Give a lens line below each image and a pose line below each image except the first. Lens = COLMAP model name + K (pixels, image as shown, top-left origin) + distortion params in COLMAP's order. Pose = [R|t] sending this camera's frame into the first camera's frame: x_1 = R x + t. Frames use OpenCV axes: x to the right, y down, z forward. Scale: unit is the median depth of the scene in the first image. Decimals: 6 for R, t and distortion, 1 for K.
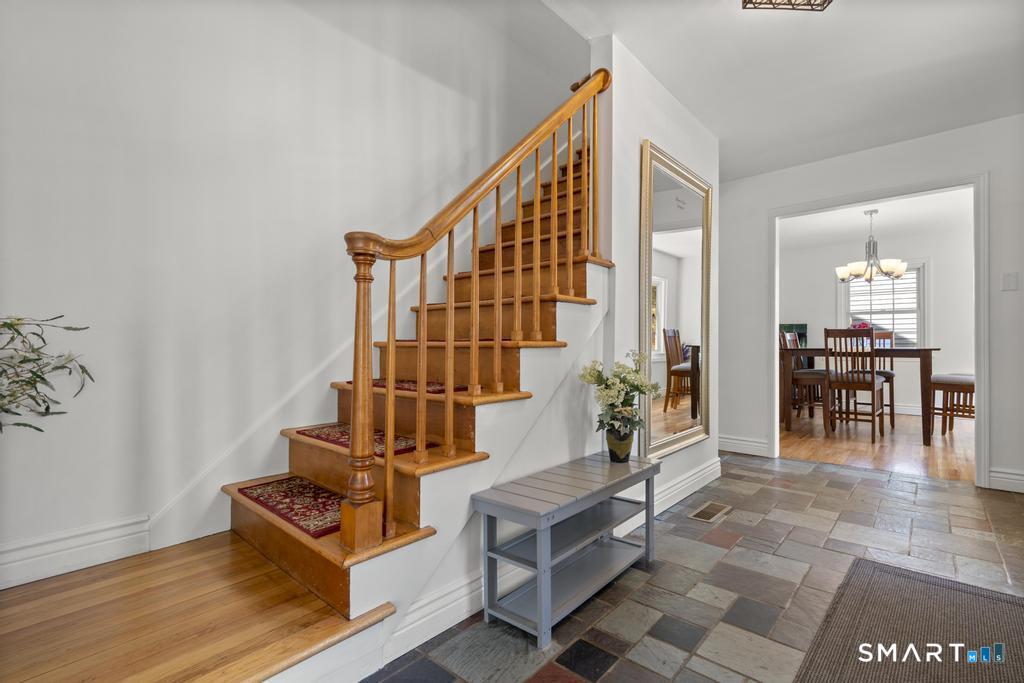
lens RADIAL K [[463.9, 0, 519.4], [0, 463.9, 339.0], [0, 0, 1]] dist [-0.004237, 0.000743]
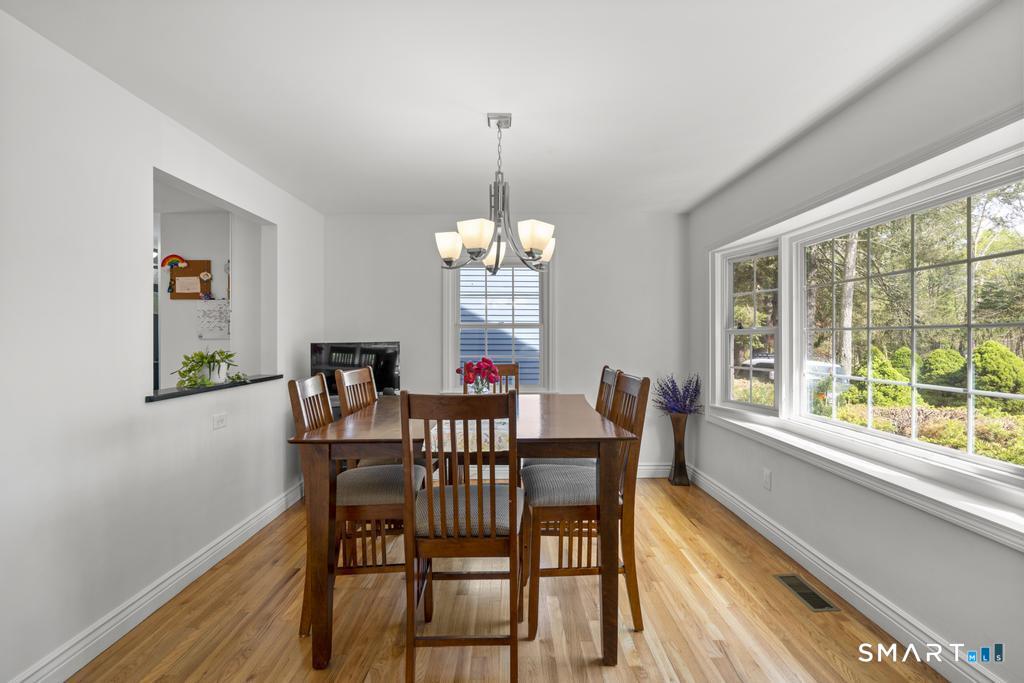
lens RADIAL K [[463.9, 0, 519.4], [0, 463.9, 339.0], [0, 0, 1]] dist [-0.004237, 0.000743]
pose [[0.727715, -0.002163, 0.685876, 0.438427], [-0.006386, 0.999930, 0.009929, -0.057457], [-0.685850, -0.011606, 0.727651, 0.622366]]
